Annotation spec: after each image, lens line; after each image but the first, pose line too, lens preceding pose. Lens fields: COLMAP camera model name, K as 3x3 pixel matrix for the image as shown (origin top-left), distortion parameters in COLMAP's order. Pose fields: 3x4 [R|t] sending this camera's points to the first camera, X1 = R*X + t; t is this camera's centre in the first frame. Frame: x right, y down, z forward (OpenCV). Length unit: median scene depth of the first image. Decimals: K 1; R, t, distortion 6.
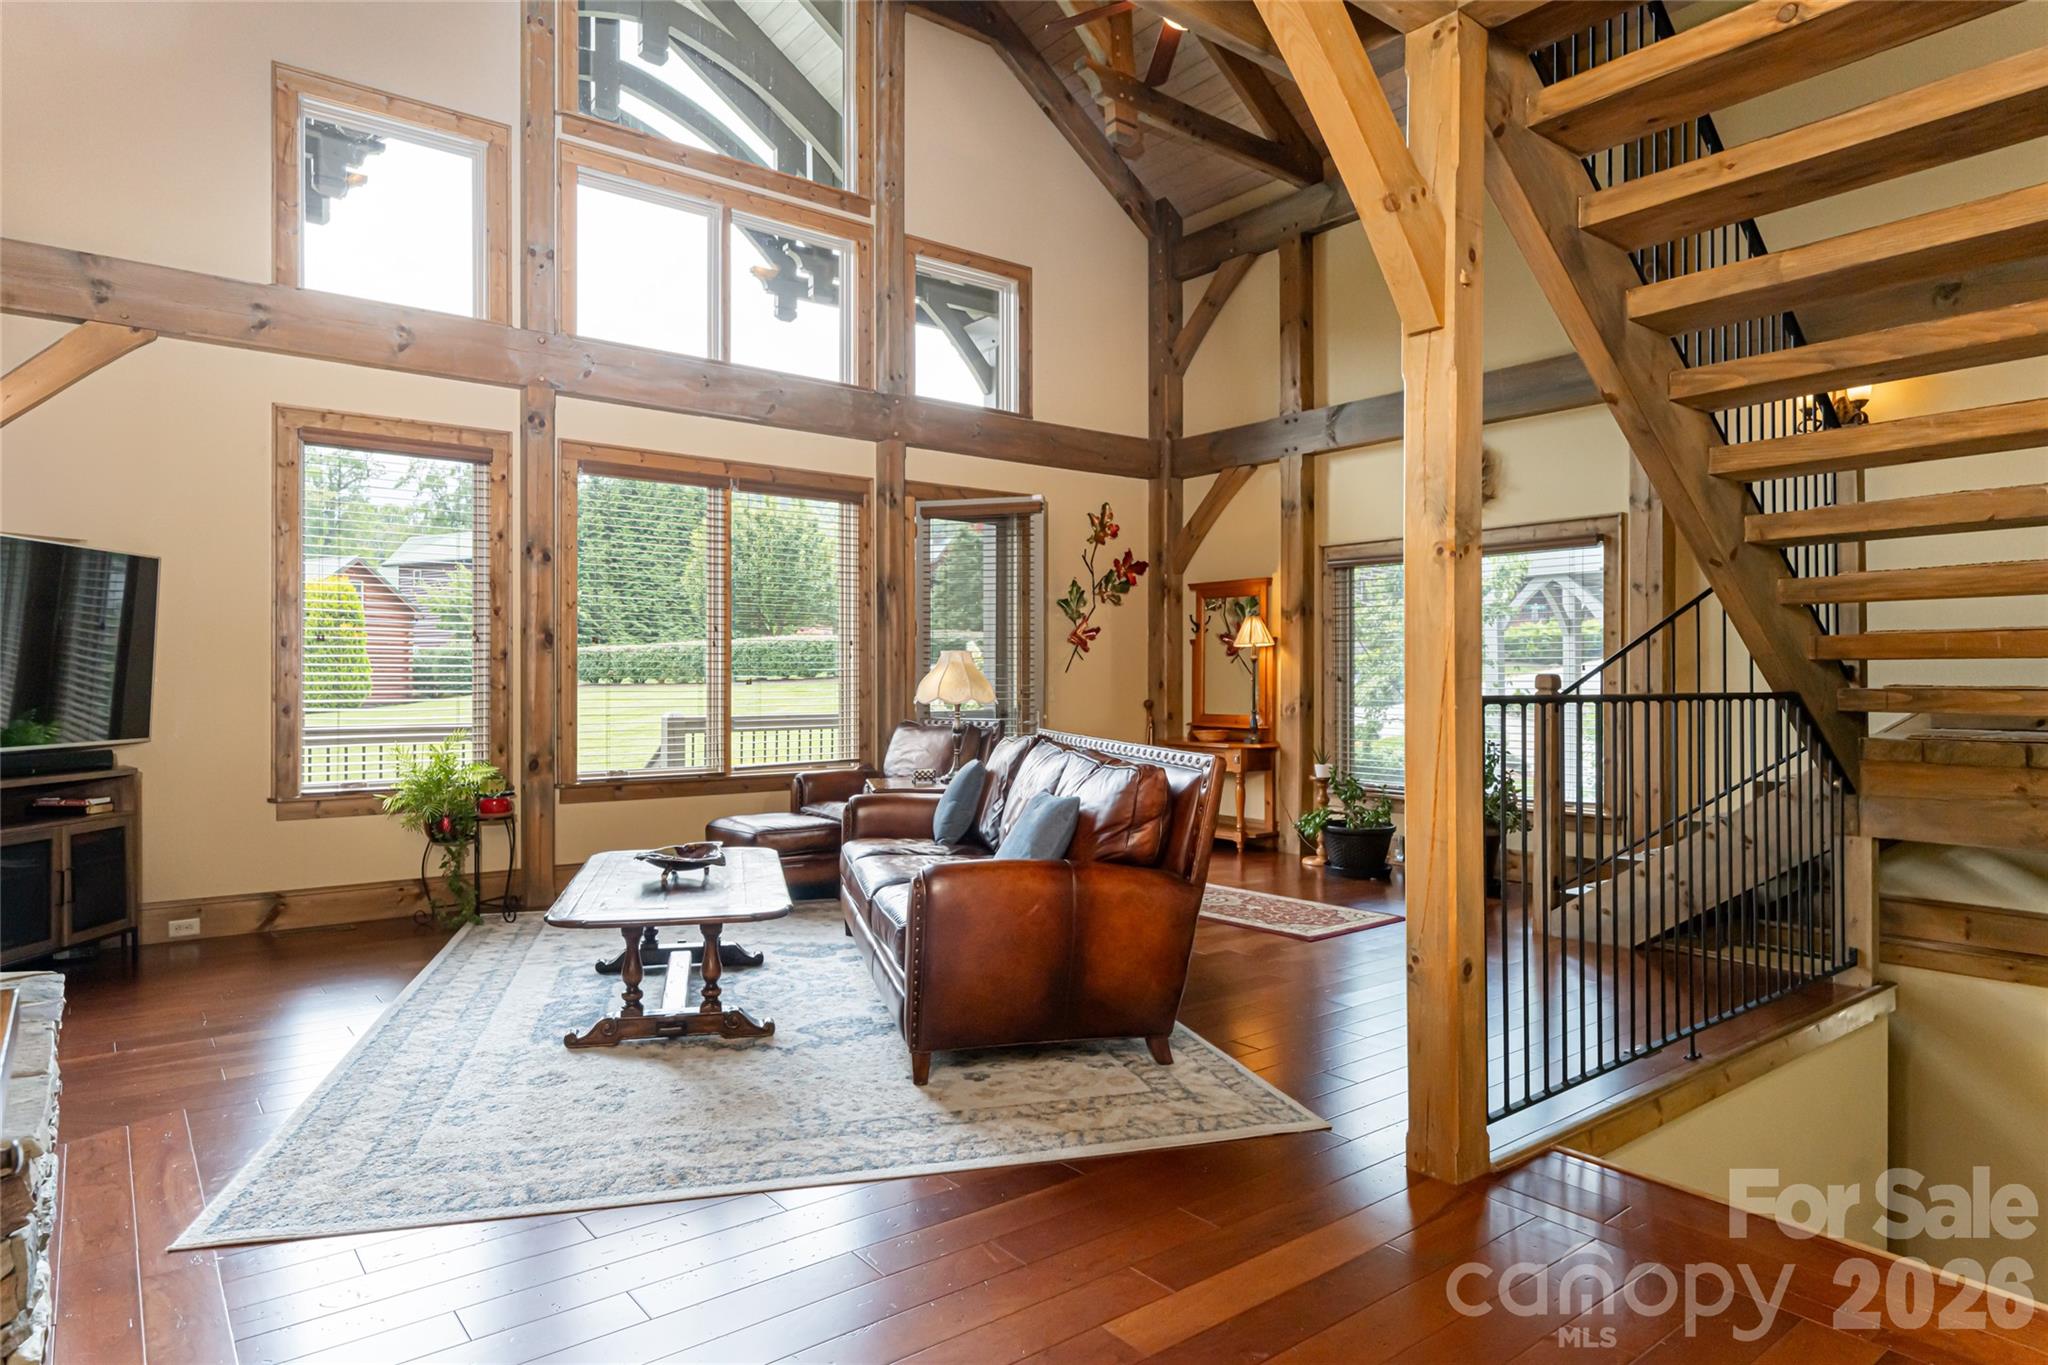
lens RADIAL K [[1193.2, 0, 1024.0], [0, 1193.2, 682.5], [0, 0, 1]] dist [-0.013630, -0.001267]
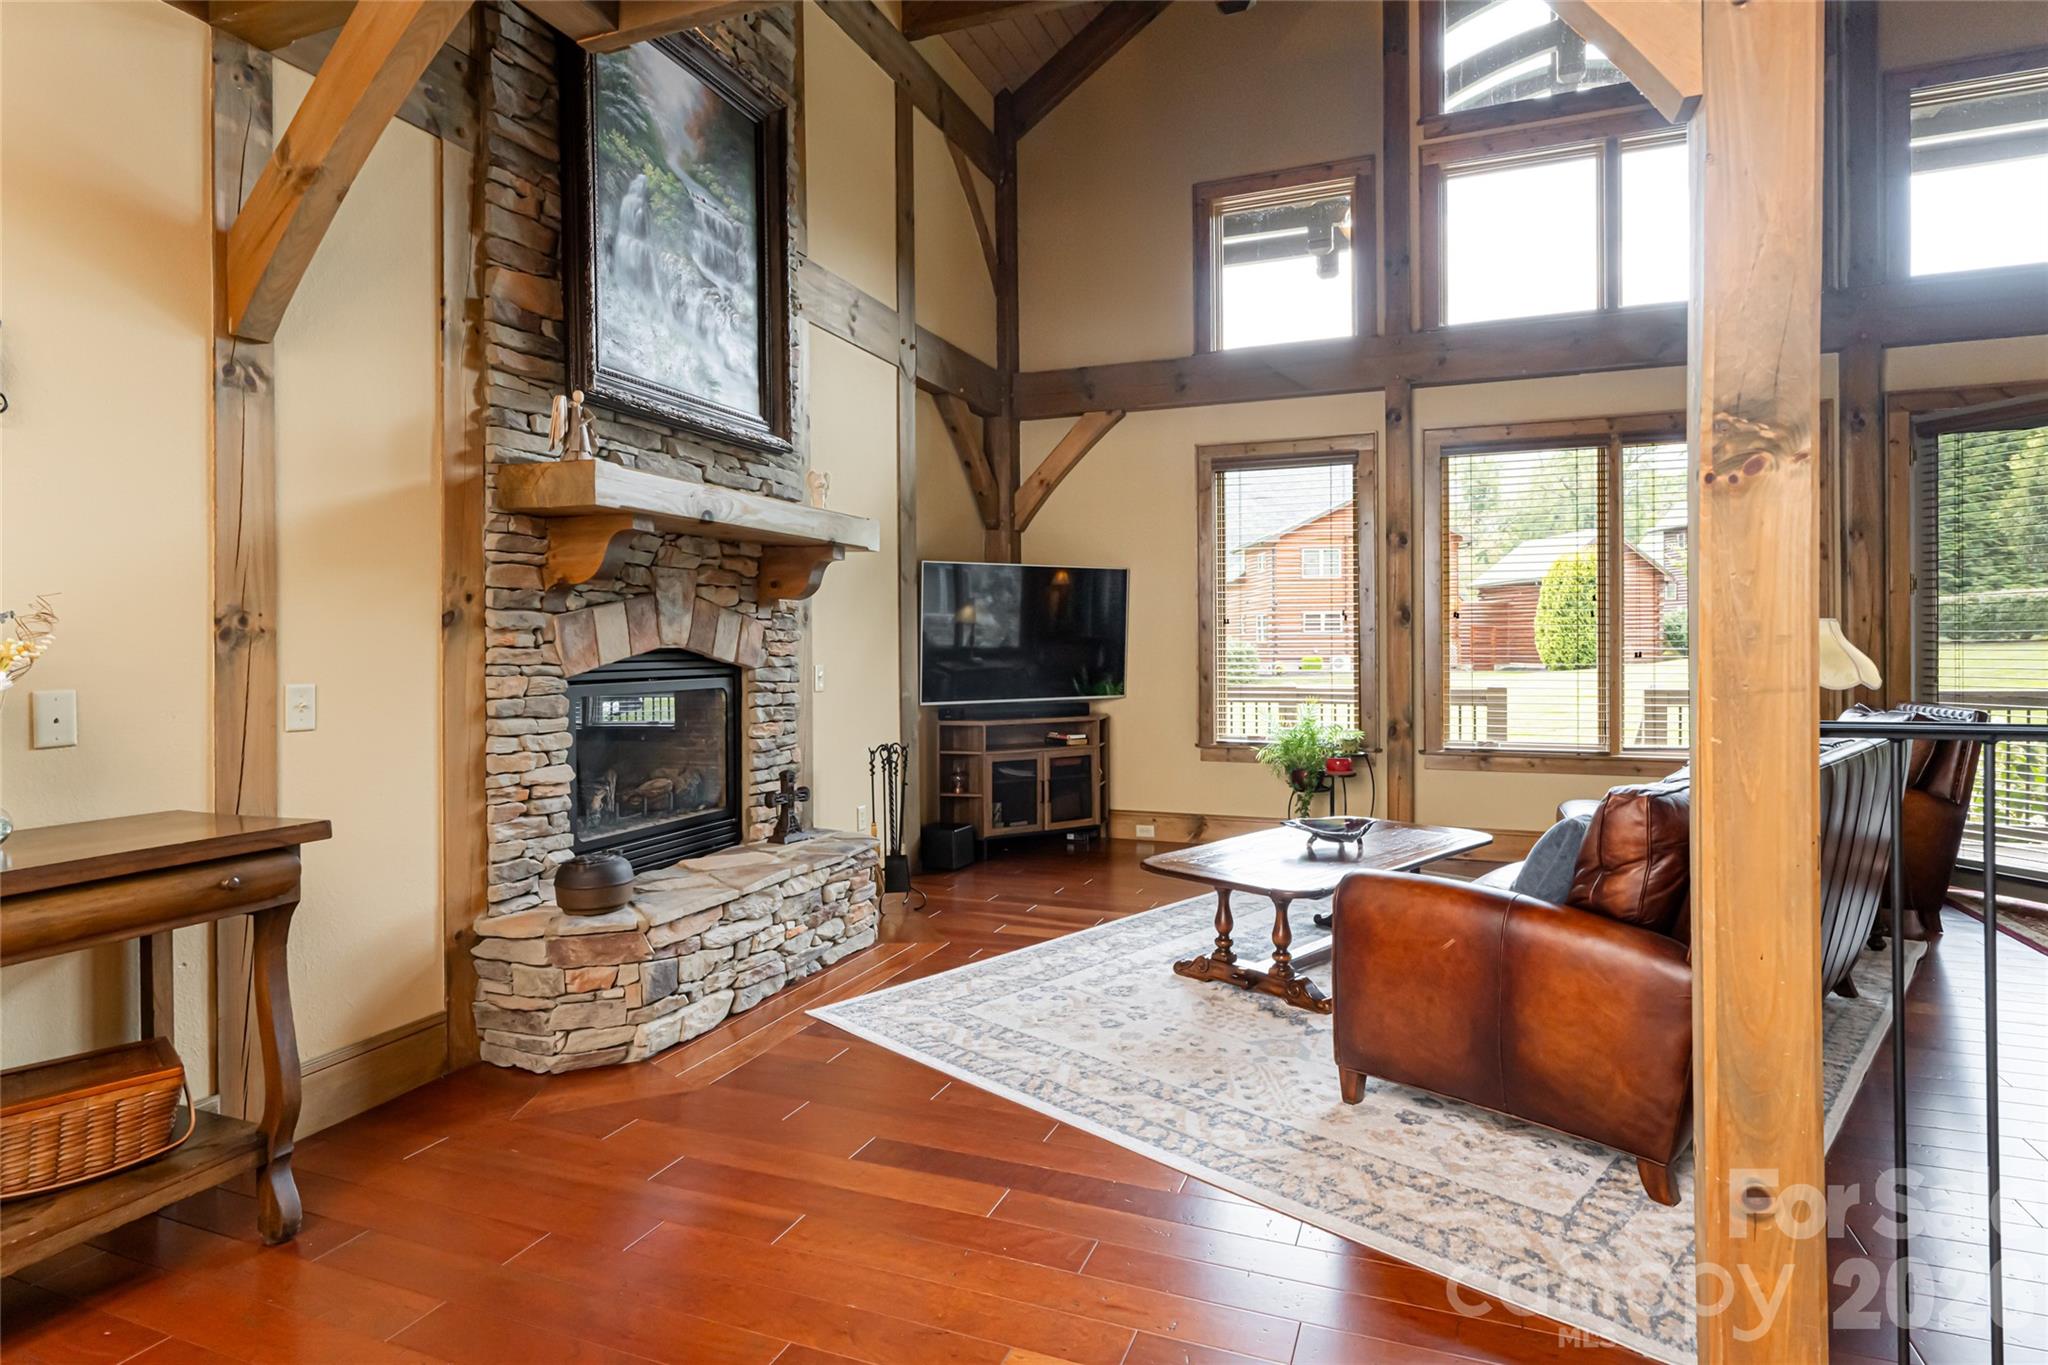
lens RADIAL K [[1101.3, 0, 1024.4], [0, 1101.3, 648.4], [0, 0, 1]] dist [-0.002703, -0.000779]
pose [[0.500211, 0.000736, -0.865903, 0.507666], [0.006082, 0.999972, 0.004363, -0.022666], [0.865882, -0.007449, 0.500193, 0.334405]]
